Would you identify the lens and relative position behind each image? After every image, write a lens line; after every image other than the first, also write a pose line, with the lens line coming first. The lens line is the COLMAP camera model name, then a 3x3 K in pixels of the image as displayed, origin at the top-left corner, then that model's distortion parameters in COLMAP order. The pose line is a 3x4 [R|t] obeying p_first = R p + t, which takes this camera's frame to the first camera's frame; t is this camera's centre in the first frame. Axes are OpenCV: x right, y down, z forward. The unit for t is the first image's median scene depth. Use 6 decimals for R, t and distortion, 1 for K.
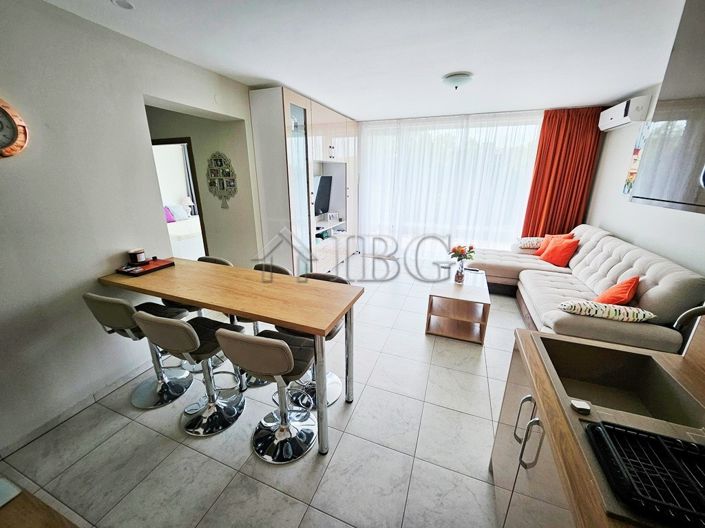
lens RADIAL K [[277.4, 0, 347.2], [0, 277.4, 263.2], [0, 0, 1]] dist [-0.004593, 0.000221]
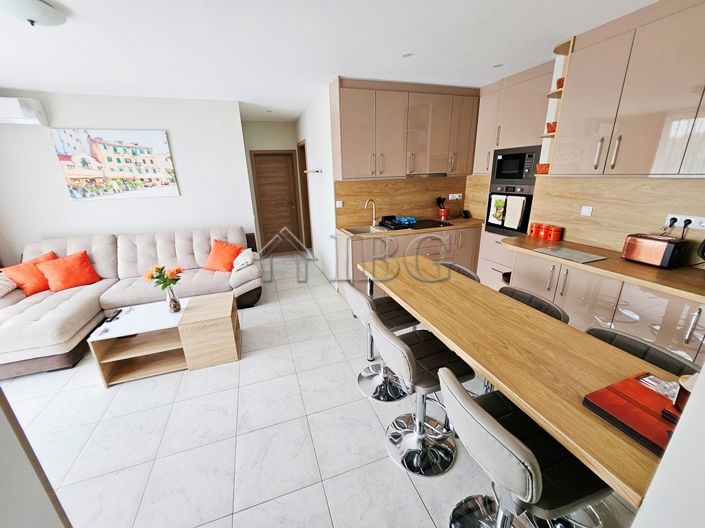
lens RADIAL K [[277.4, 0, 352.5], [0, 277.4, 262.2], [0, 0, 1]] dist [-0.004593, 0.000221]
pose [[-0.661046, -0.208865, 0.720690, -0.493092], [0.256420, 0.839771, 0.478574, -0.311480], [-0.705172, 0.501159, -0.501570, 1.005129]]
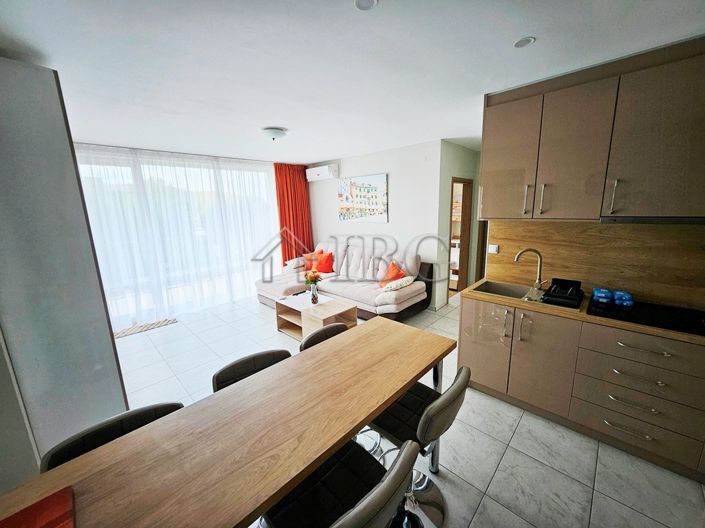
lens RADIAL K [[277.4, 0, 345.2], [0, 277.4, 264.3], [0, 0, 1]] dist [-0.004593, 0.000221]
pose [[0.388633, -0.204516, 0.898408, -0.573246], [0.310590, 0.947066, 0.081238, -0.144620], [-0.867467, 0.247465, 0.431582, 0.367863]]
